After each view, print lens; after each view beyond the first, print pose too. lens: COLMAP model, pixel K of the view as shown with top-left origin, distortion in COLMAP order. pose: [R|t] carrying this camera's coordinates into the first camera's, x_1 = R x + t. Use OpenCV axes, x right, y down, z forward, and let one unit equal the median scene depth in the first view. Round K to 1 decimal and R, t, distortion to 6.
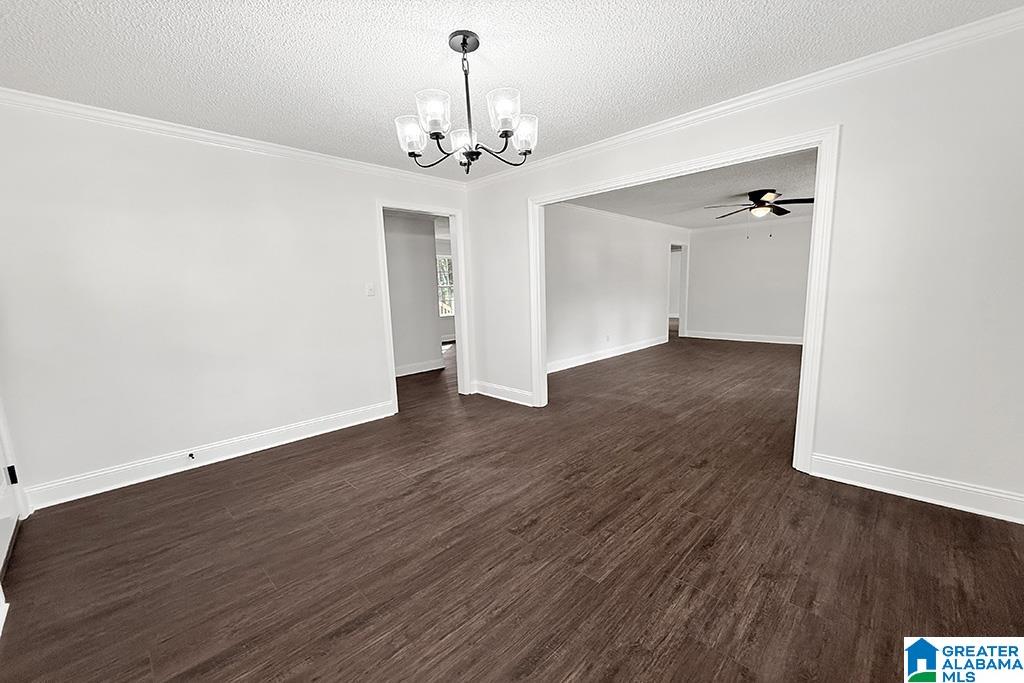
lens RADIAL K [[409.3, 0, 513.0], [0, 409.3, 350.9], [0, 0, 1]] dist [-0.001797, -0.000093]
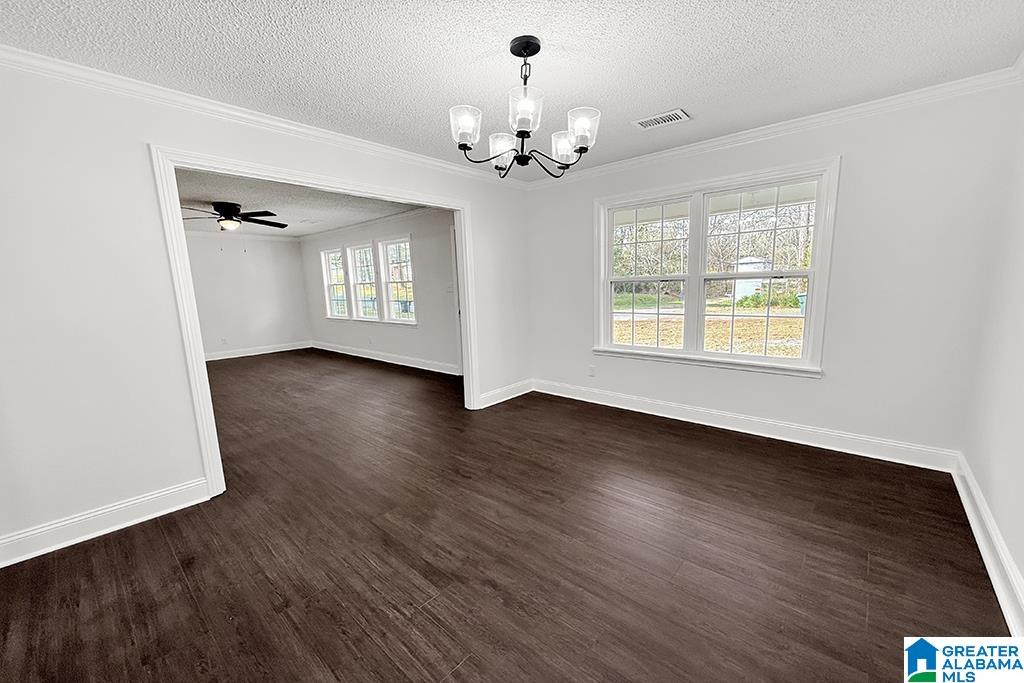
lens RADIAL K [[409.3, 0, 513.0], [0, 409.3, 350.9], [0, 0, 1]] dist [-0.001797, -0.000093]
pose [[-0.031426, -0.130594, 0.990938, -0.951444], [0.194156, 0.971745, 0.134222, -0.123219], [-0.980467, 0.196614, -0.005183, 0.958427]]
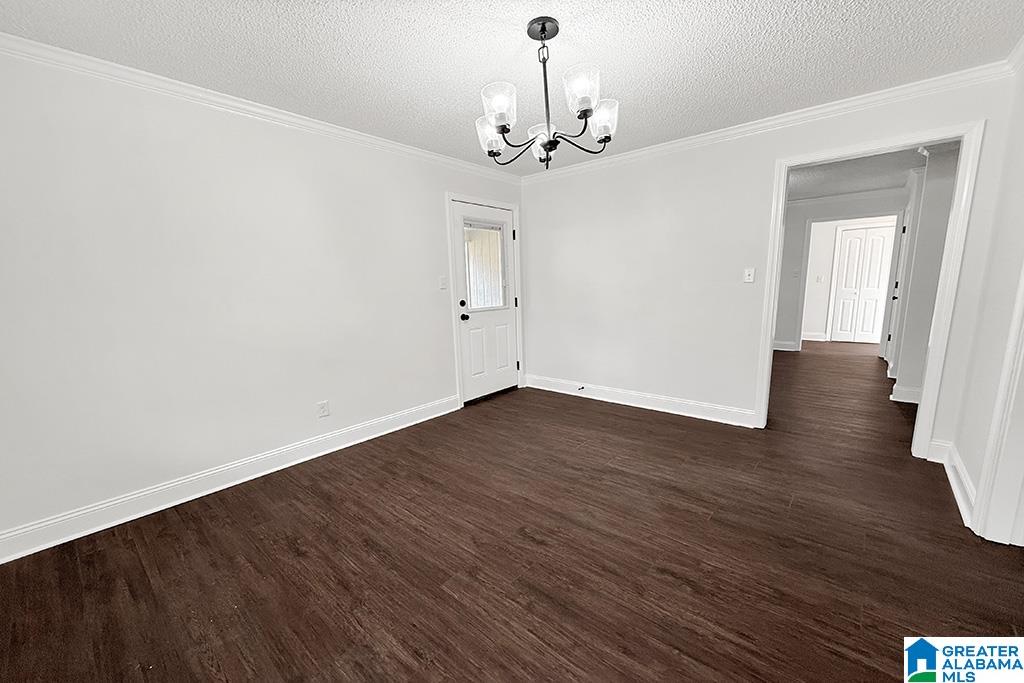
lens RADIAL K [[410.8, 0, 515.1], [0, 410.8, 360.7], [0, 0, 1]] dist [0.001100, 0.000088]
pose [[0.059362, 0.216458, -0.974485, 0.804125], [-0.126726, 0.969943, 0.207730, -0.153804], [0.990160, 0.111161, 0.085009, 0.763530]]
